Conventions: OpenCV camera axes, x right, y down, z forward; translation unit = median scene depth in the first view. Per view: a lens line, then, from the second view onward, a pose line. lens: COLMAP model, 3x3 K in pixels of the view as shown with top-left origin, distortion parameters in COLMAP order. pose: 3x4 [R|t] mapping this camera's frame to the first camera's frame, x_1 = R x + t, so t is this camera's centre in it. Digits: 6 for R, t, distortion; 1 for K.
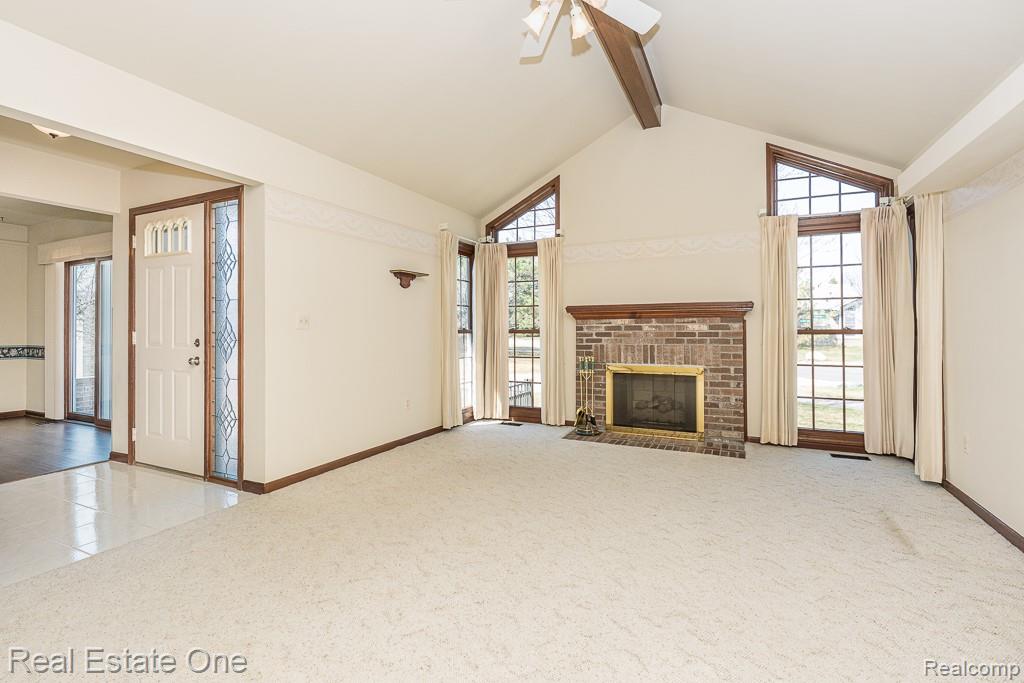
lens RADIAL K [[469.4, 0, 514.8], [0, 469.4, 323.6], [0, 0, 1]] dist [-0.002912, 0.002115]
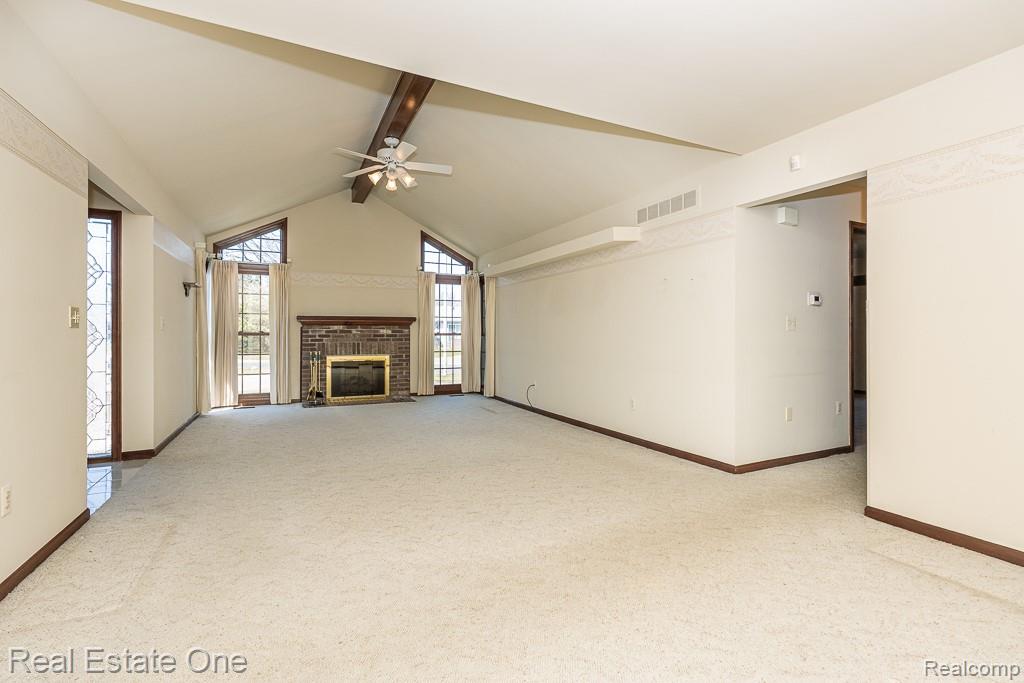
lens RADIAL K [[469.4, 0, 514.6], [0, 469.4, 337.0], [0, 0, 1]] dist [-0.002912, 0.002115]
pose [[0.617391, 0.000198, 0.786657, -0.658641], [-0.010872, 0.999907, 0.008280, 0.008741], [-0.786582, -0.013664, 0.617335, -0.407002]]
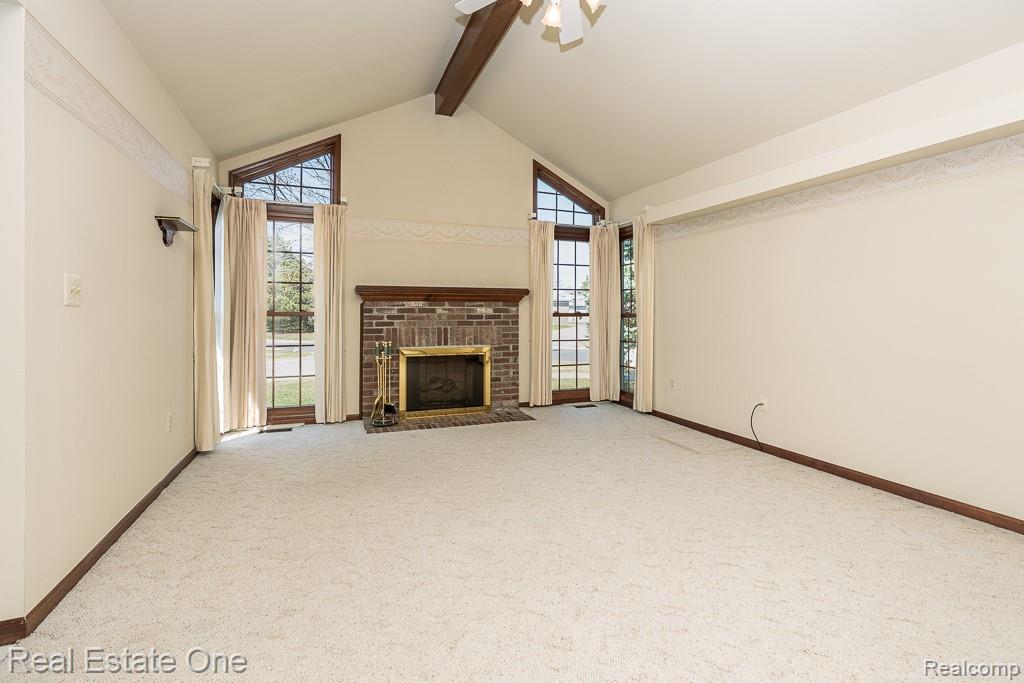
lens RADIAL K [[469.4, 0, 516.9], [0, 469.4, 314.6], [0, 0, 1]] dist [-0.002912, 0.002115]
pose [[0.672264, 0.003073, 0.740306, -0.385481], [-0.011277, 0.999918, 0.006090, 0.010201], [-0.740226, -0.012442, 0.672243, 0.204427]]
